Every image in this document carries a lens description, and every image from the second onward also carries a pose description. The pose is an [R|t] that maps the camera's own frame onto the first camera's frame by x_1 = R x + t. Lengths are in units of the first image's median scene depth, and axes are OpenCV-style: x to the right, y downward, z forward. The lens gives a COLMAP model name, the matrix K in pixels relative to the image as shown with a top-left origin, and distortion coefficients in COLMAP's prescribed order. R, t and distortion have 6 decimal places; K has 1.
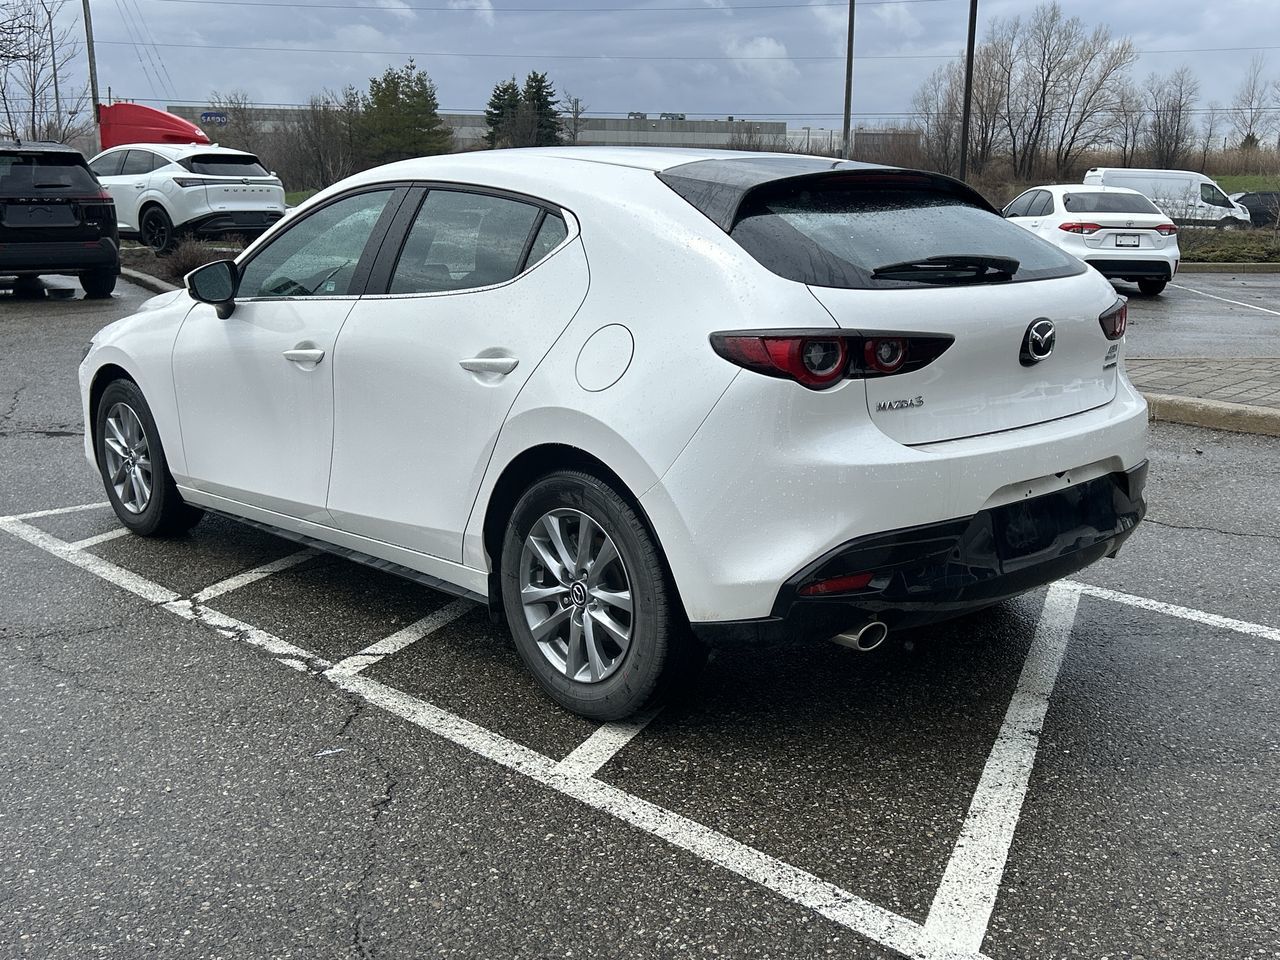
lens RADIAL K [[1344.9, 0, 655.2], [0, 1344.9, 498.3], [0, 0, 1]] dist [0.055201, 0.000000]
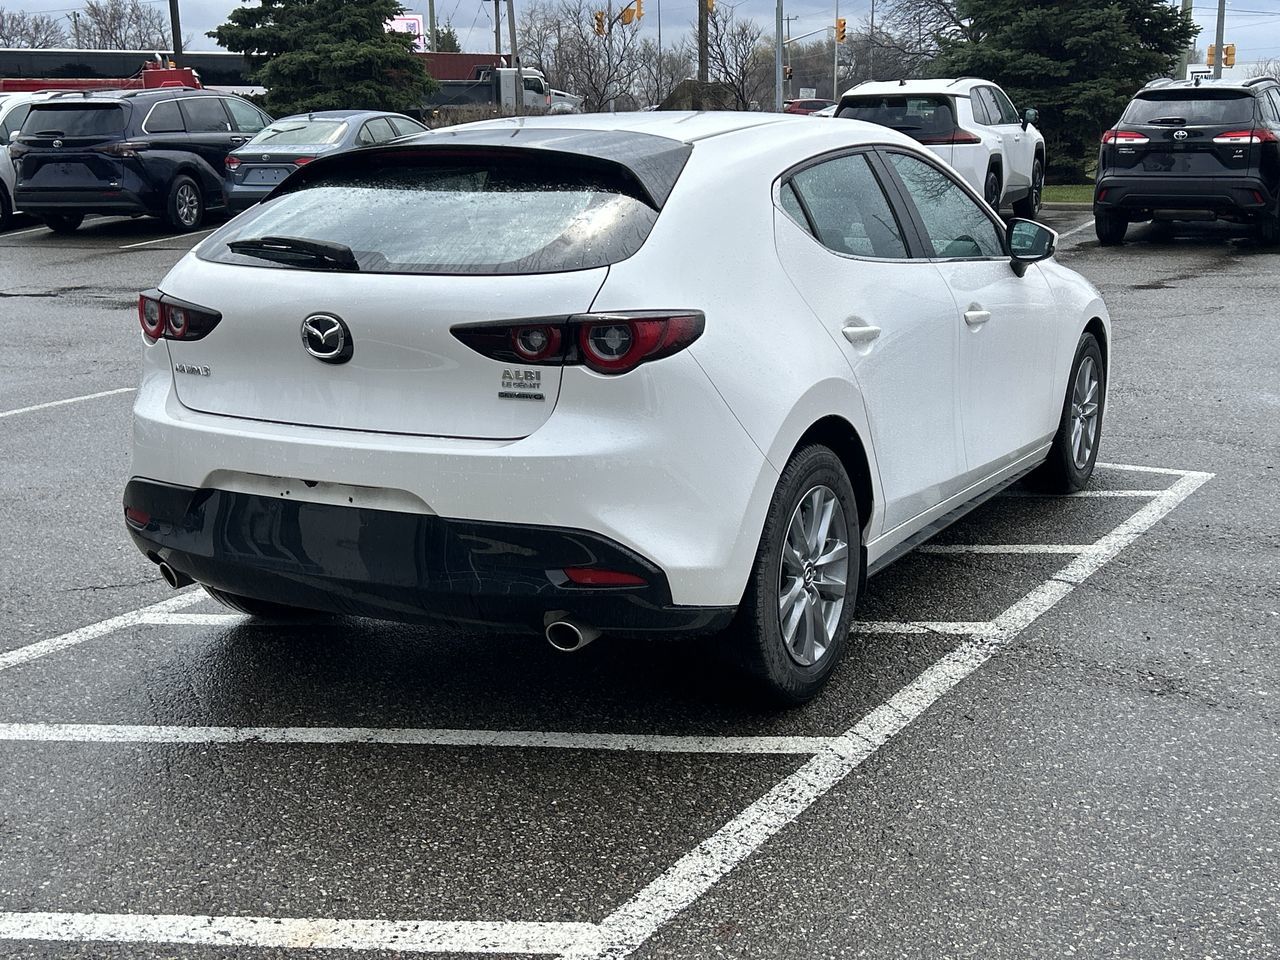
lens RADIAL K [[1599.5, 0, 616.4], [0, 1599.5, 467.6], [0, 0, 1]] dist [0.073934, 0.000000]
pose [[0.301445, 0.195800, -0.933163, 1.196098], [-0.200186, 0.969871, 0.138835, -0.192057], [0.932232, 0.144955, 0.331559, 0.723867]]
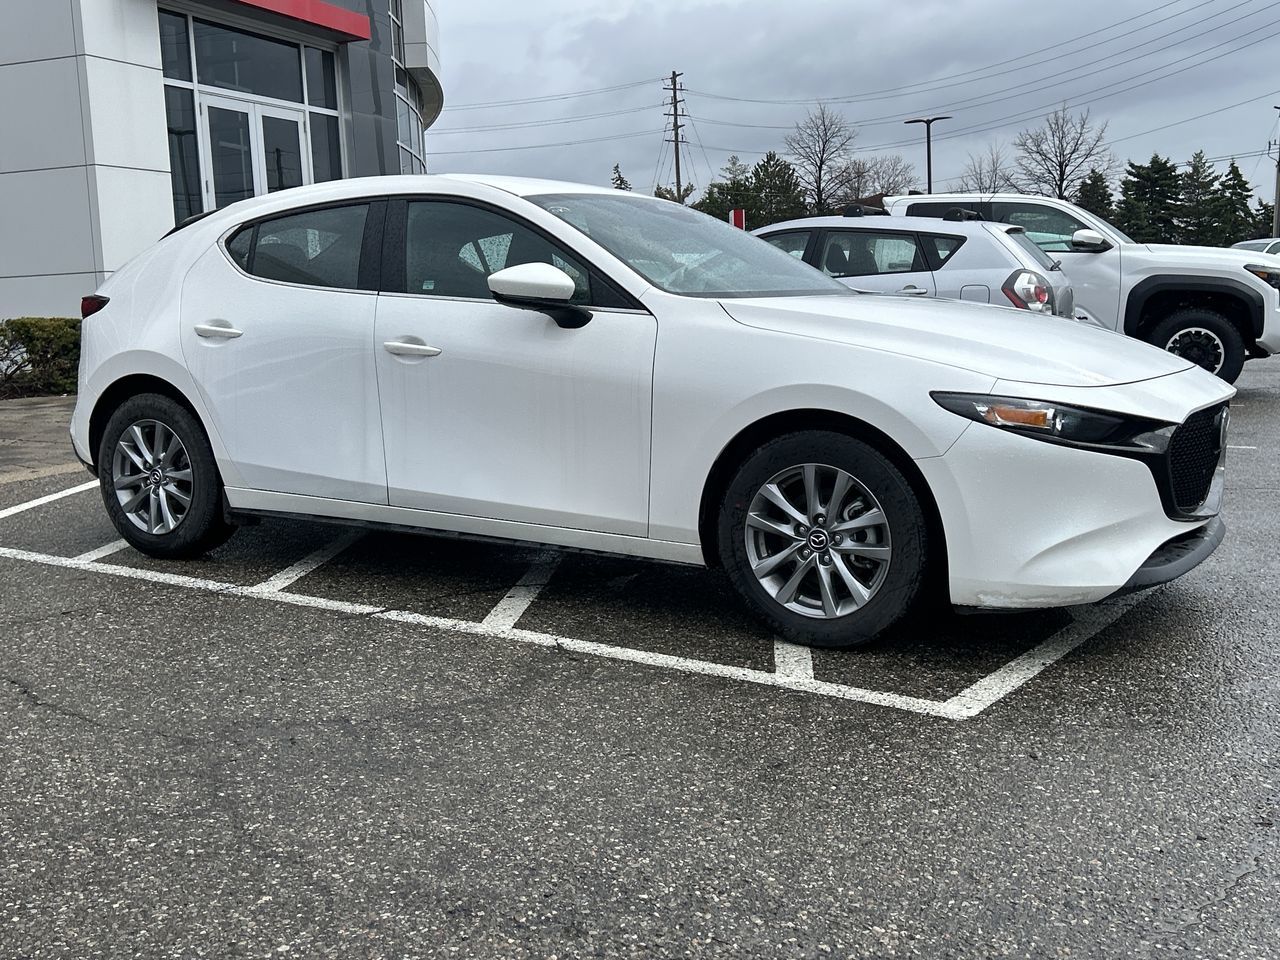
lens RADIAL K [[1381.6, 0, 637.9], [0, 1381.6, 470.7], [0, 0, 1]] dist [0.071796, 0.000000]
pose [[-0.962248, 0.059116, -0.265677, 0.188384], [-0.037020, 0.938629, 0.342937, -0.510113], [0.269645, 0.339826, -0.901005, 2.581466]]
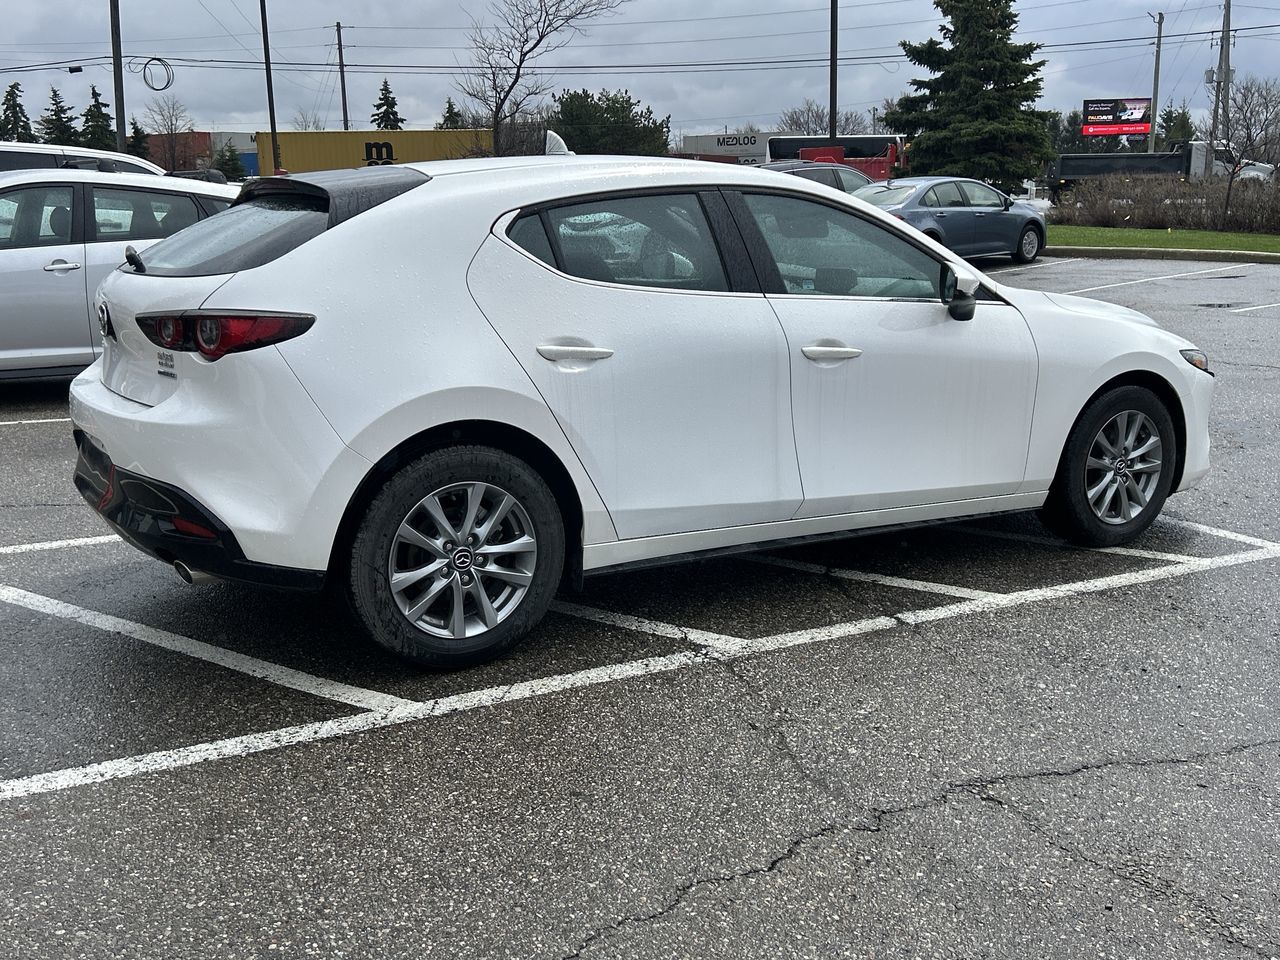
lens RADIAL K [[1273.2, 0, 624.6], [0, 1273.2, 479.0], [0, 0, 1]] dist [0.049583, 0.000000]
pose [[-0.210425, 0.209727, -0.954849, 1.132624], [-0.215199, 0.942823, 0.254510, -0.323563], [0.953630, 0.259037, -0.153260, 1.431786]]
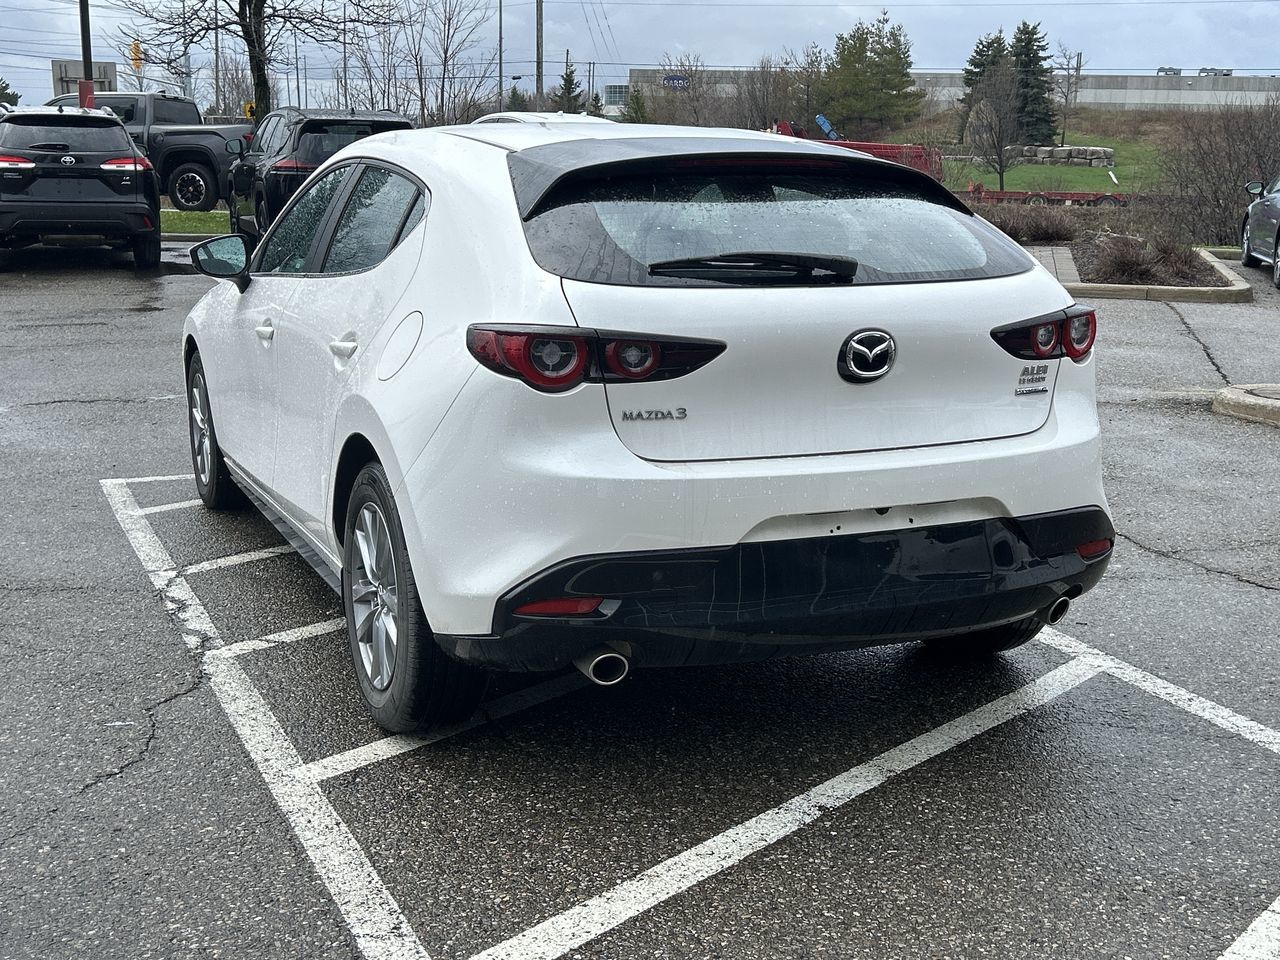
lens RADIAL K [[1568.4, 0, 637.4], [0, 1568.4, 478.8], [0, 0, 1]] dist [0.061746, 0.000000]
pose [[0.942604, 0.079378, -0.324340, 0.412970], [-0.087425, 0.996118, -0.010290, -0.012522], [0.322264, 0.038055, 0.945885, 0.007985]]
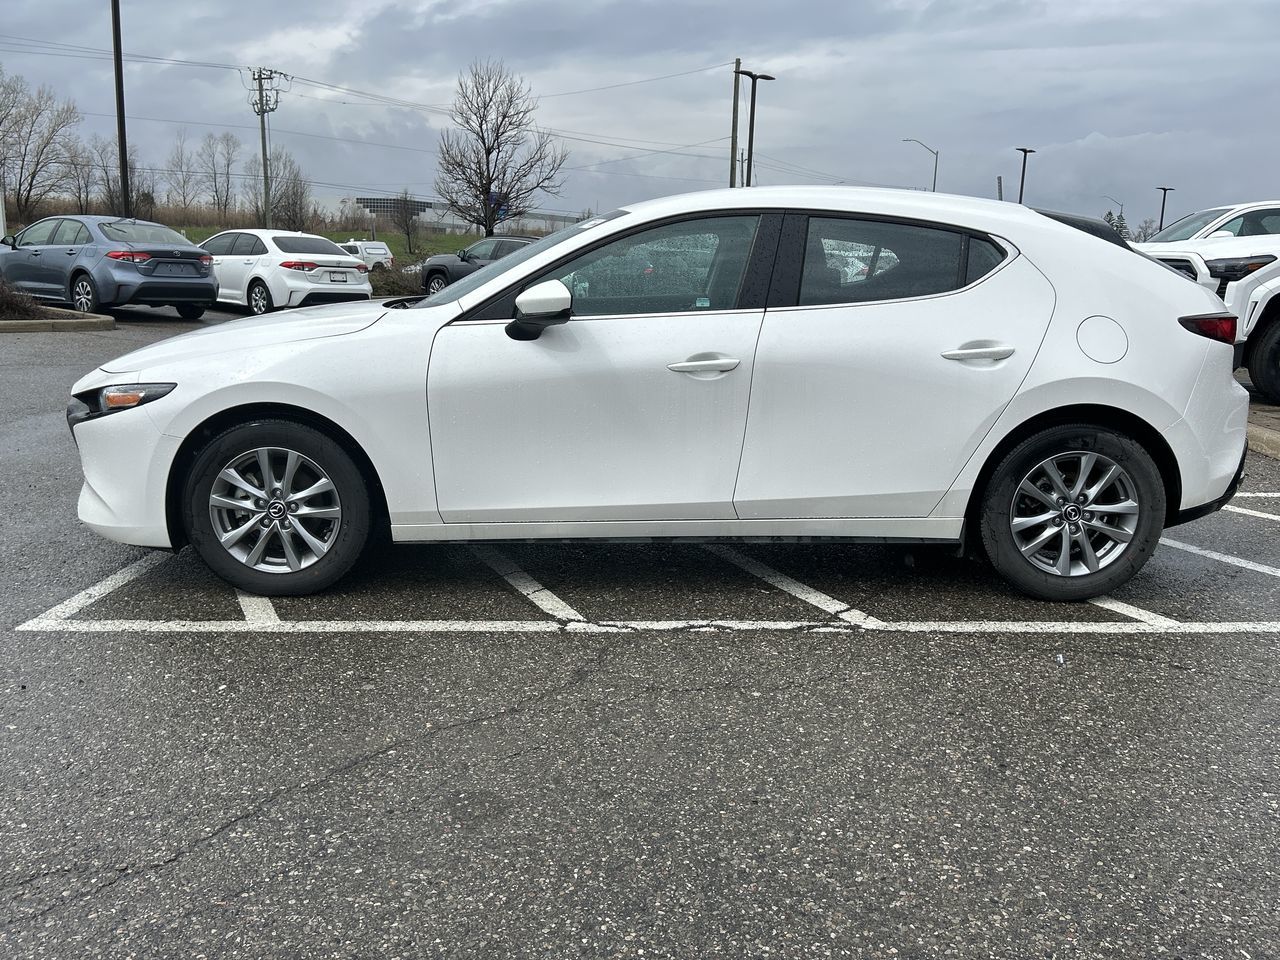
lens RADIAL K [[1123.2, 0, 643.6], [0, 1123.2, 489.8], [0, 0, 1]] dist [0.067110, -0.063487]
pose [[0.671588, -0.136842, 0.728178, -1.065431], [0.141002, 0.988441, 0.055708, -0.070742], [-0.727384, 0.065262, 0.683120, 0.463889]]
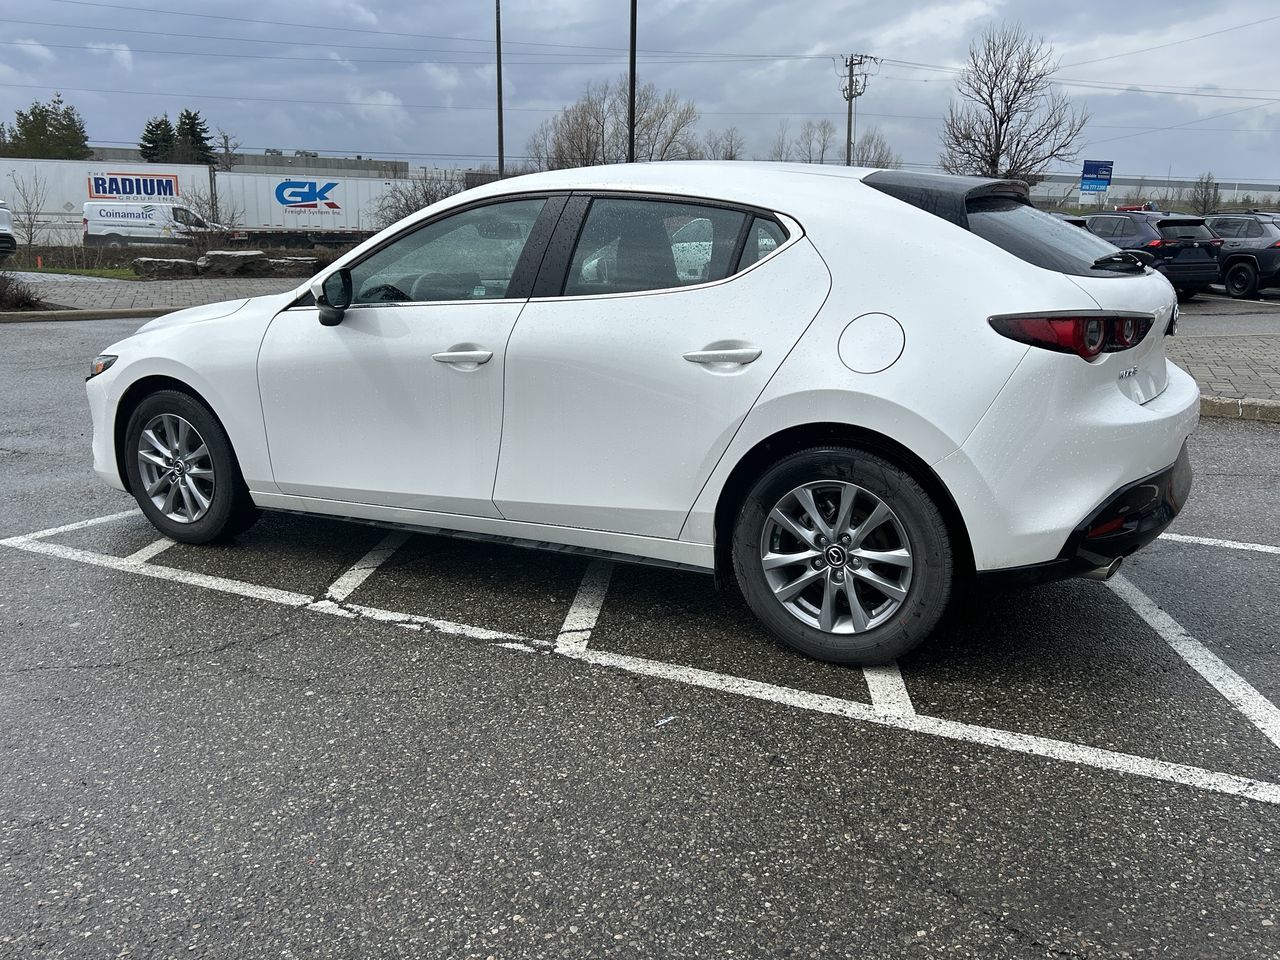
lens RADIAL K [[1123.2, 0, 641.4], [0, 1123.2, 487.4], [0, 0, 1]] dist [0.067110, -0.063487]
pose [[0.954409, -0.066632, 0.290970, -0.428410], [0.064580, 0.997773, 0.016660, -0.010747], [-0.291432, 0.002890, 0.956587, 0.129953]]
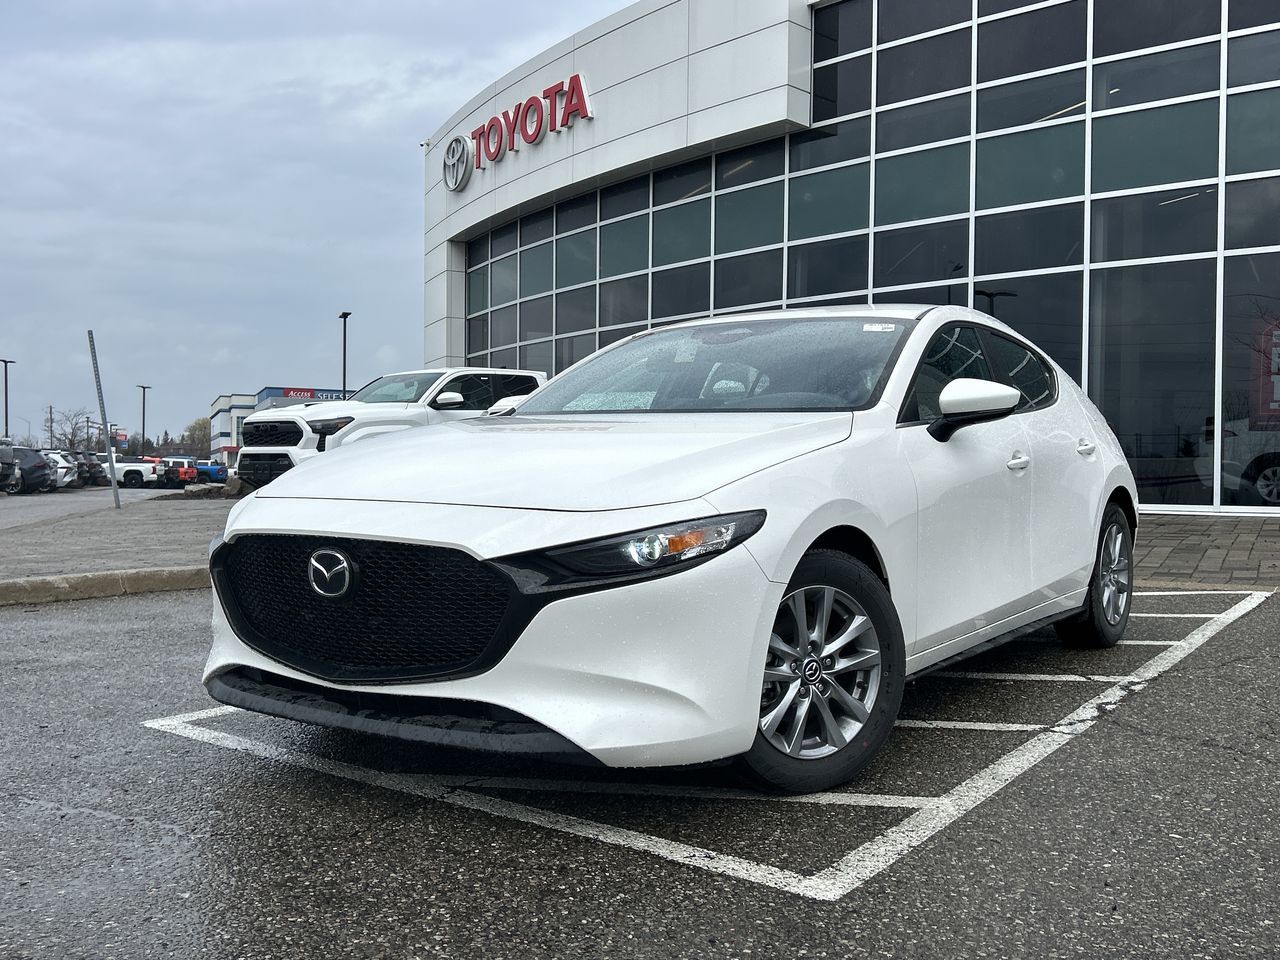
lens RADIAL K [[1273.2, 0, 649.2], [0, 1273.2, 482.9], [0, 0, 1]] dist [0.049583, 0.000000]
pose [[-0.222647, -0.022528, 0.974639, -1.368030], [0.212015, 0.974687, 0.070961, -0.255703], [-0.951566, 0.222438, -0.212234, 1.681956]]
